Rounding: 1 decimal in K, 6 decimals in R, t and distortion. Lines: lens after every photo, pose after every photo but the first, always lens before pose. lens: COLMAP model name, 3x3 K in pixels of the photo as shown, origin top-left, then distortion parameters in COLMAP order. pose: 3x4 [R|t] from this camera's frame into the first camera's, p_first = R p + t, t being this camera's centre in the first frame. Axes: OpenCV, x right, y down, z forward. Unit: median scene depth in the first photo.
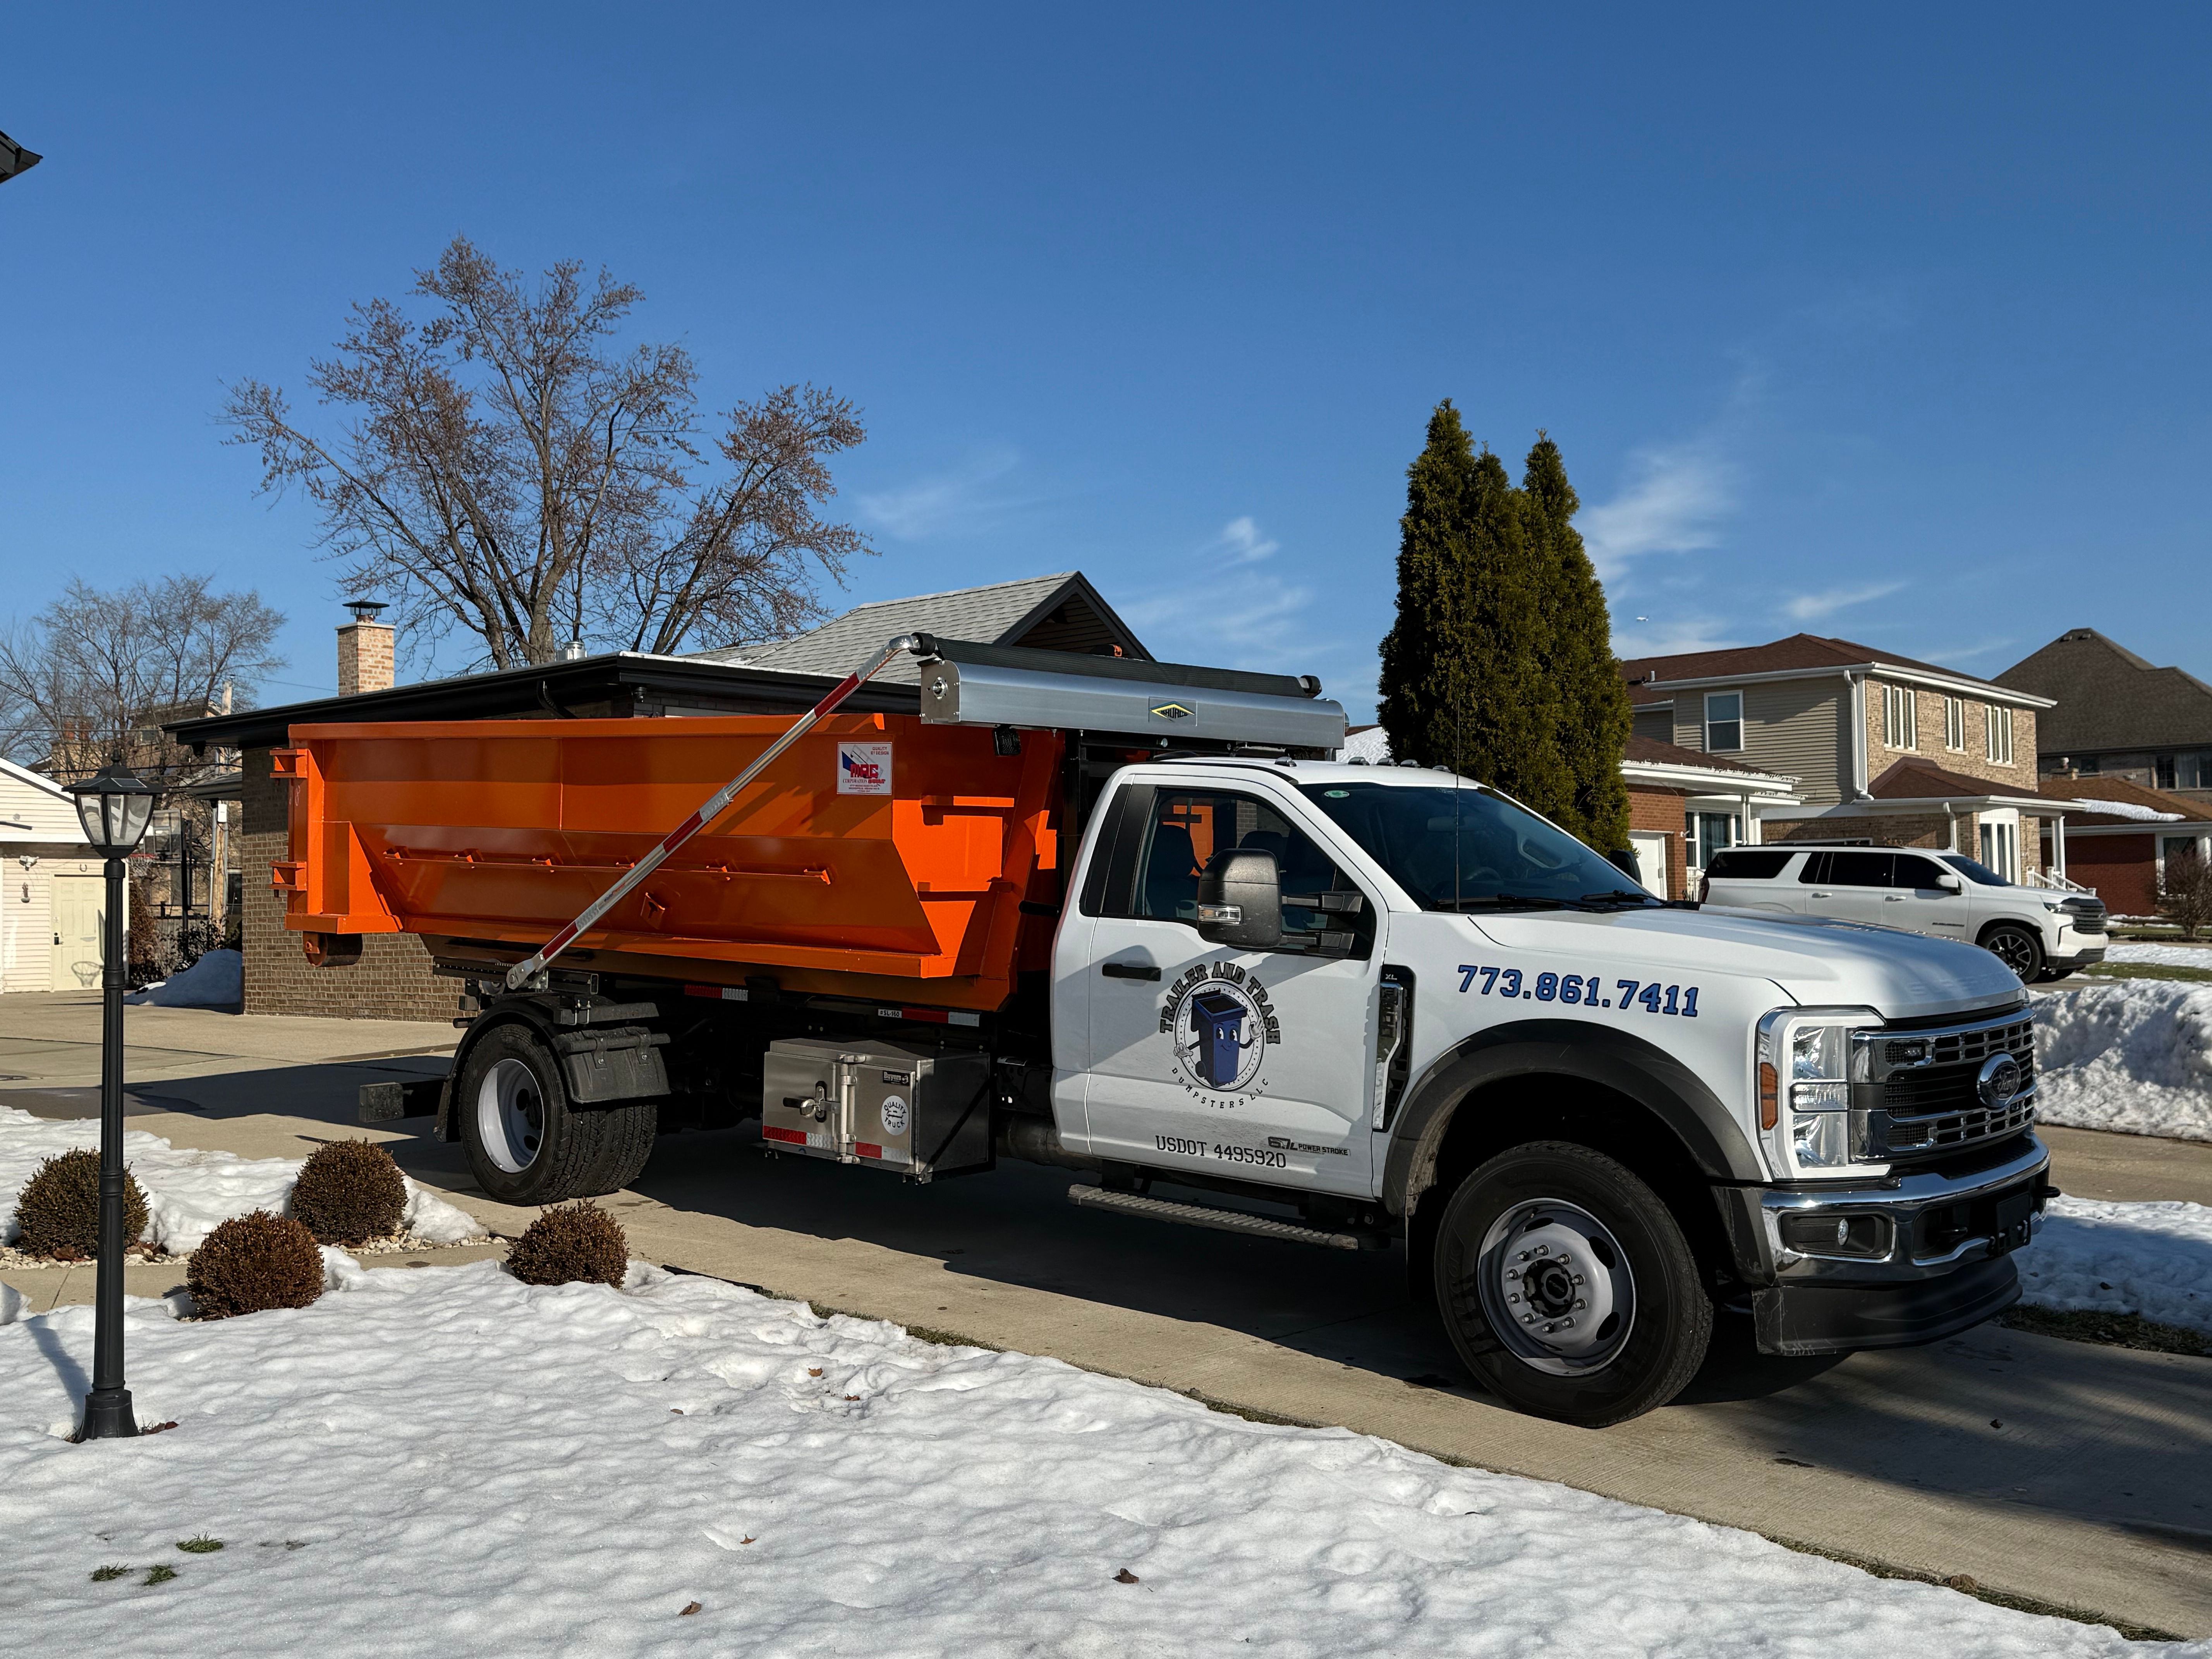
lens RADIAL K [[2093.7, 0, 1112.7], [0, 2093.7, 831.7], [0, 0, 1]] dist [0.053837, 0.000000]
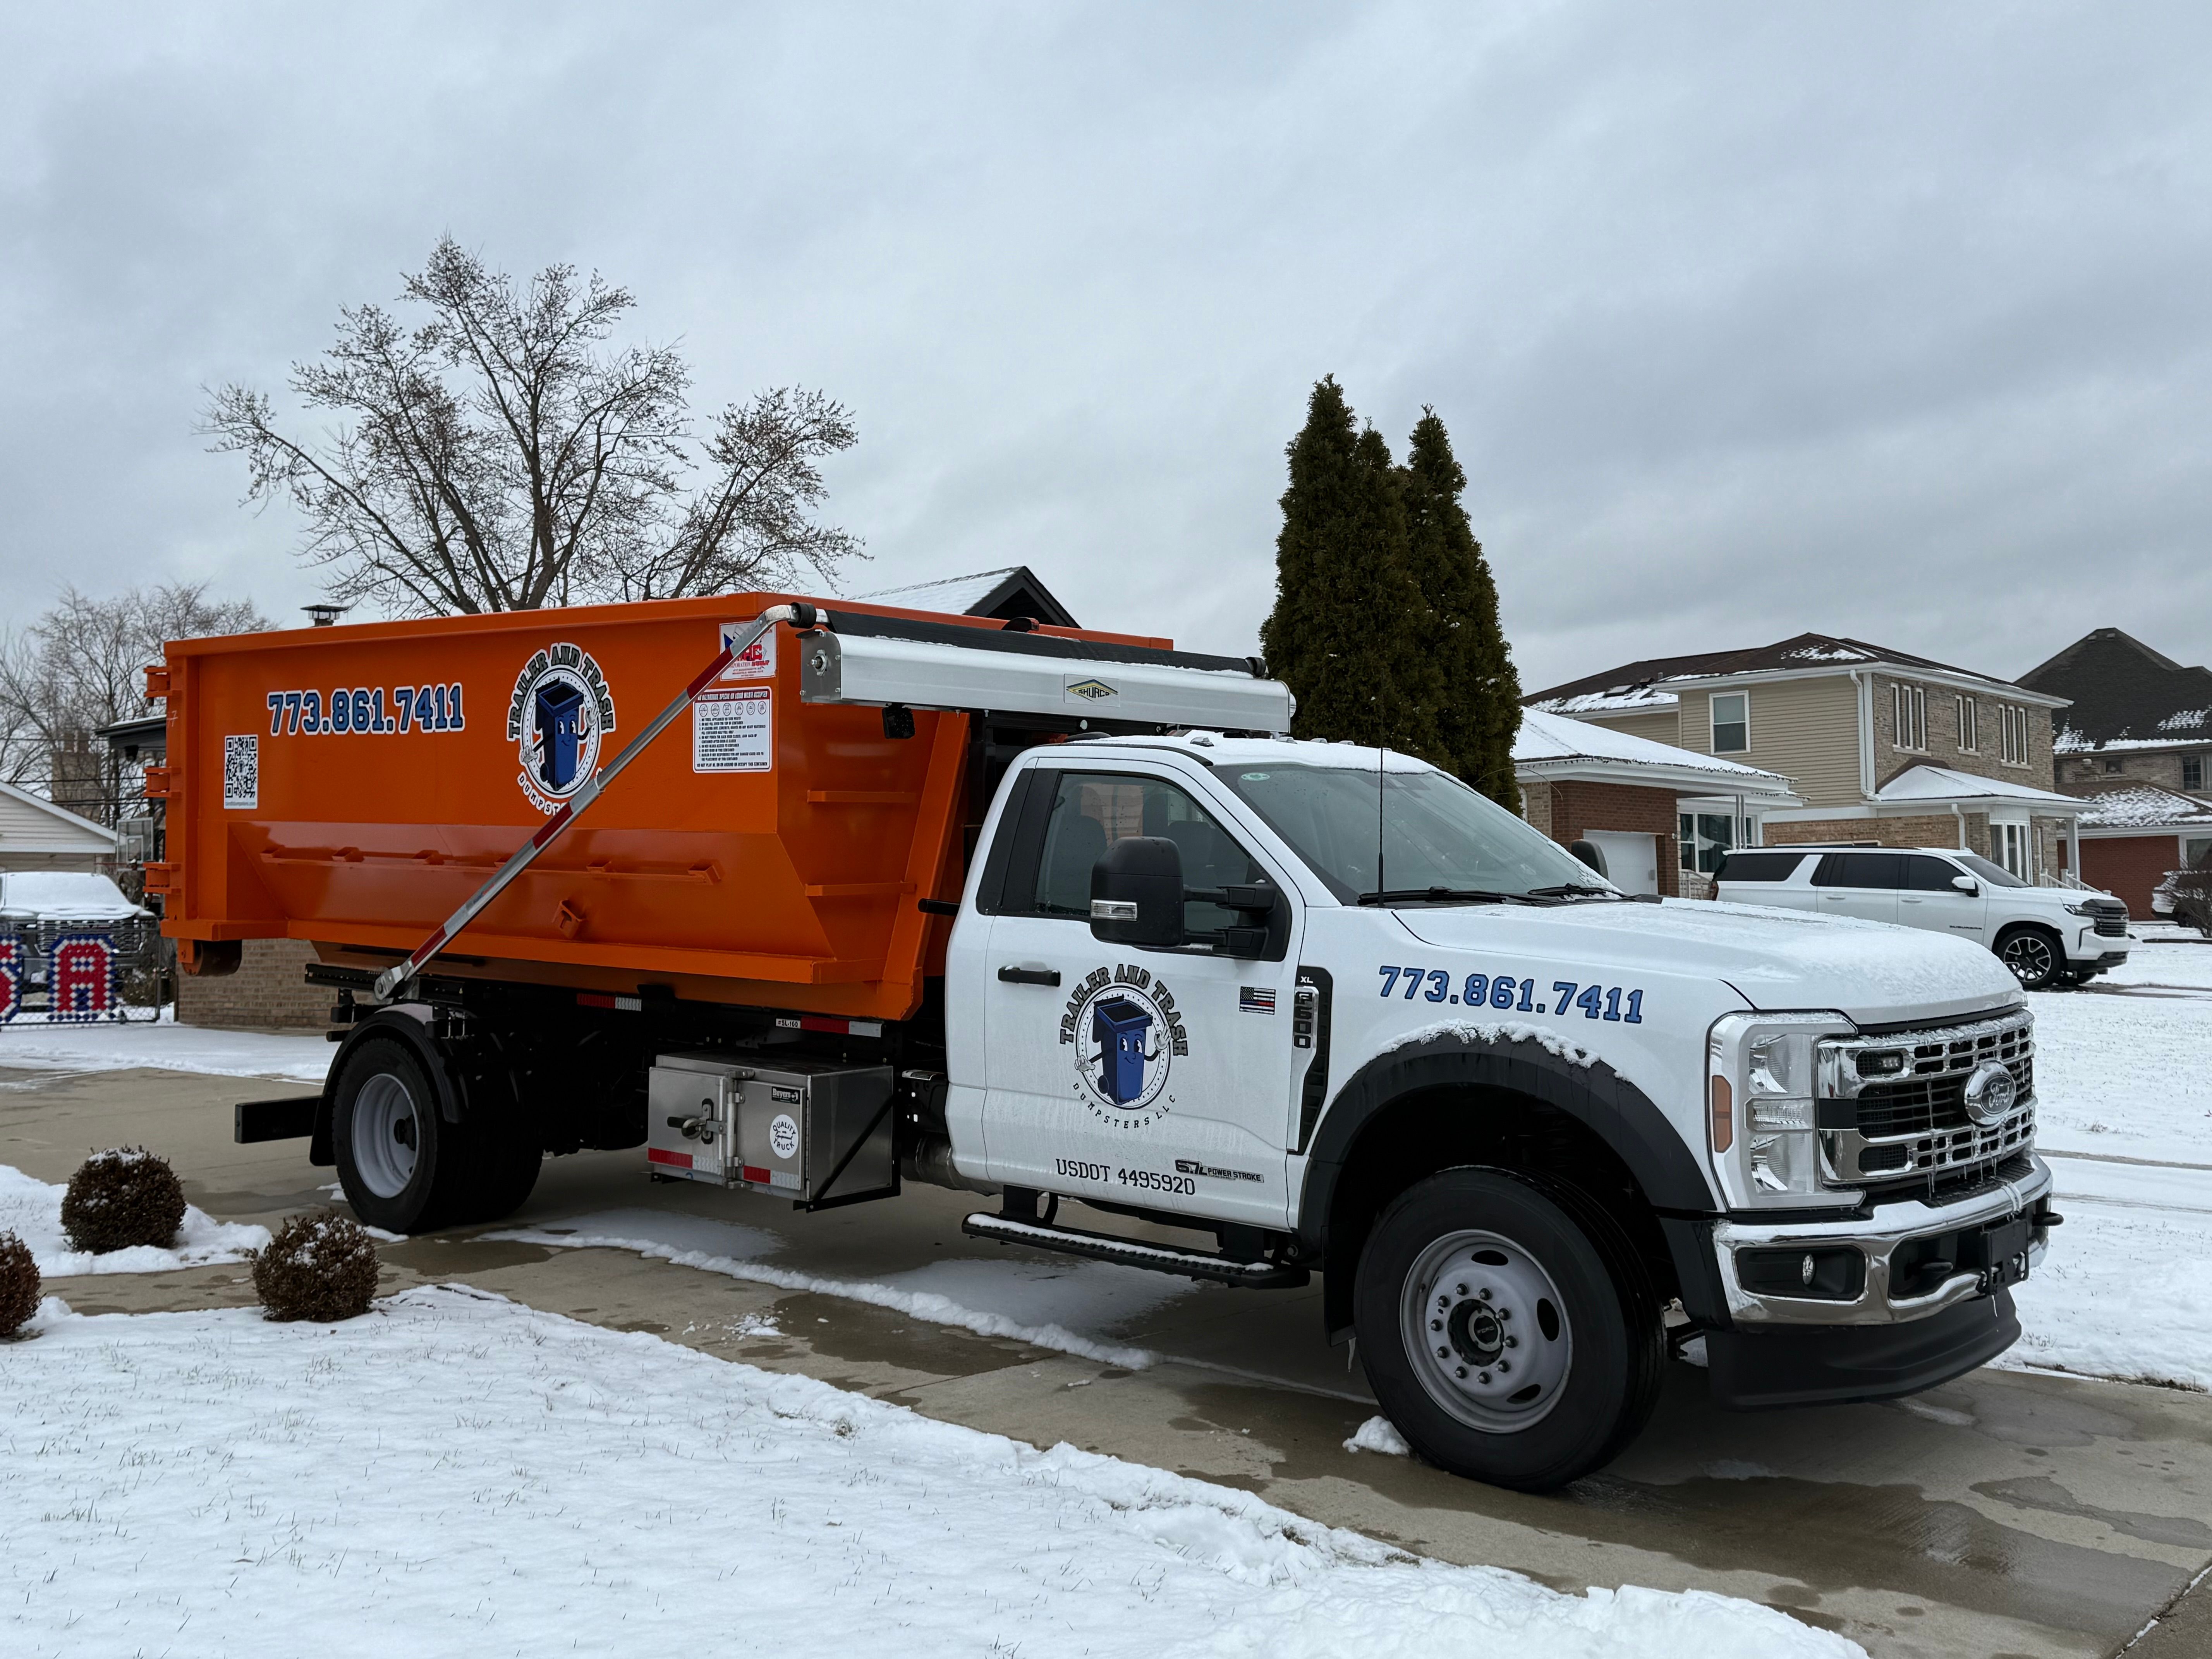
lens RADIAL K [[2093.7, 0, 1112.8], [0, 2093.7, 816.2], [0, 0, 1]] dist [0.053837, 0.000000]
pose [[0.999966, -0.004846, -0.006709, 0.047912], [0.004765, 0.999917, -0.012005, 0.008464], [0.006767, 0.011972, 0.999905, 0.091873]]
